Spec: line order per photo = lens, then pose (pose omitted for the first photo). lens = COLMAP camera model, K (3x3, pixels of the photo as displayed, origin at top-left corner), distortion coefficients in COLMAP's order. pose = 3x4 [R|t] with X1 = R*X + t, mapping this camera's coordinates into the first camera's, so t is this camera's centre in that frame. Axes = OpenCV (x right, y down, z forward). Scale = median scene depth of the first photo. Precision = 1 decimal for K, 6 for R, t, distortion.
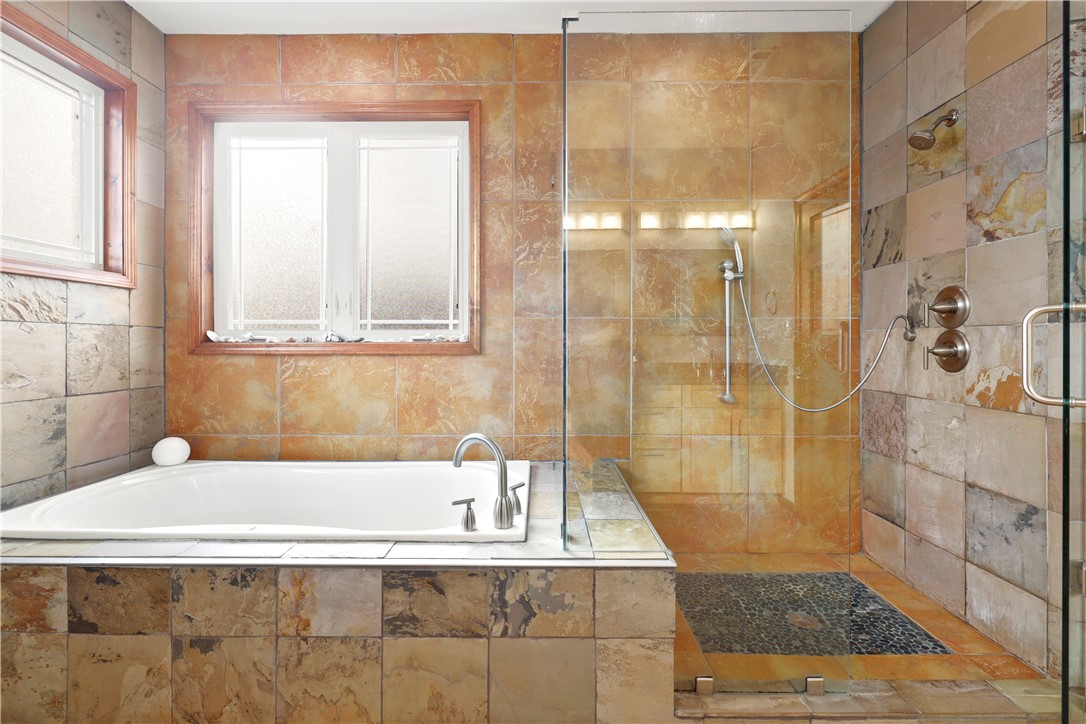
lens RADIAL K [[472.0, 0, 540.3], [0, 472.0, 352.2], [0, 0, 1]] dist [0.000364, 0.000014]
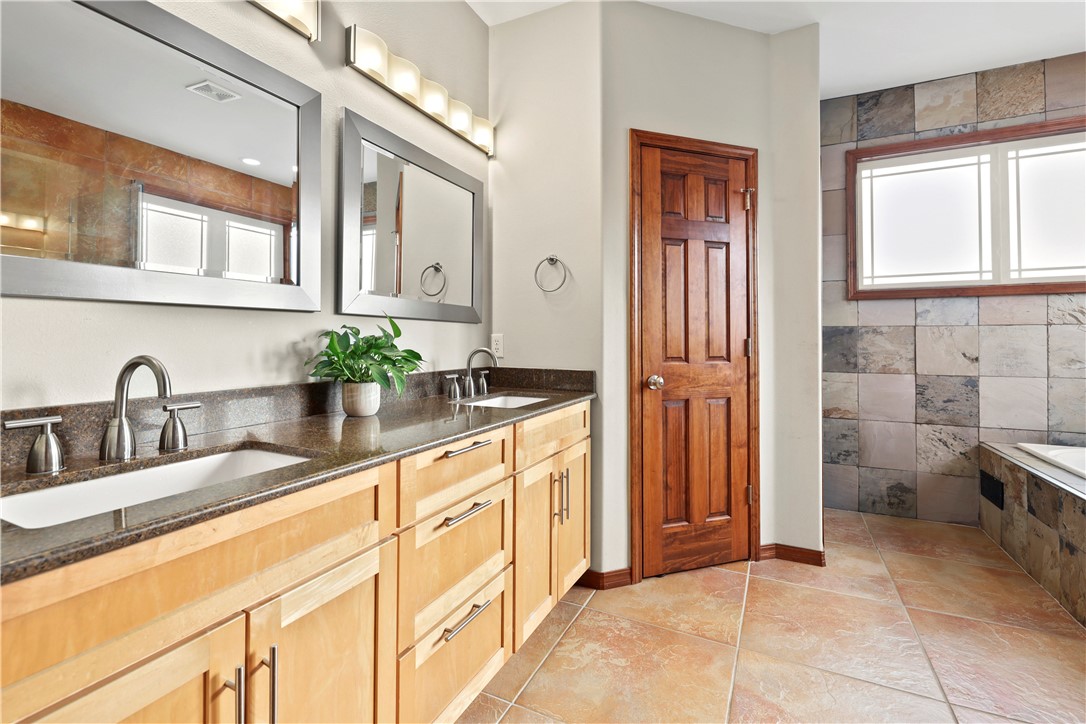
lens RADIAL K [[472.0, 0, 552.5], [0, 472.0, 334.6], [0, 0, 1]] dist [0.000364, 0.000014]
pose [[-0.423330, -0.014804, -0.905854, 1.249742], [-0.011159, 0.999876, -0.011125, 0.002935], [0.905907, 0.005399, -0.423443, 0.175991]]
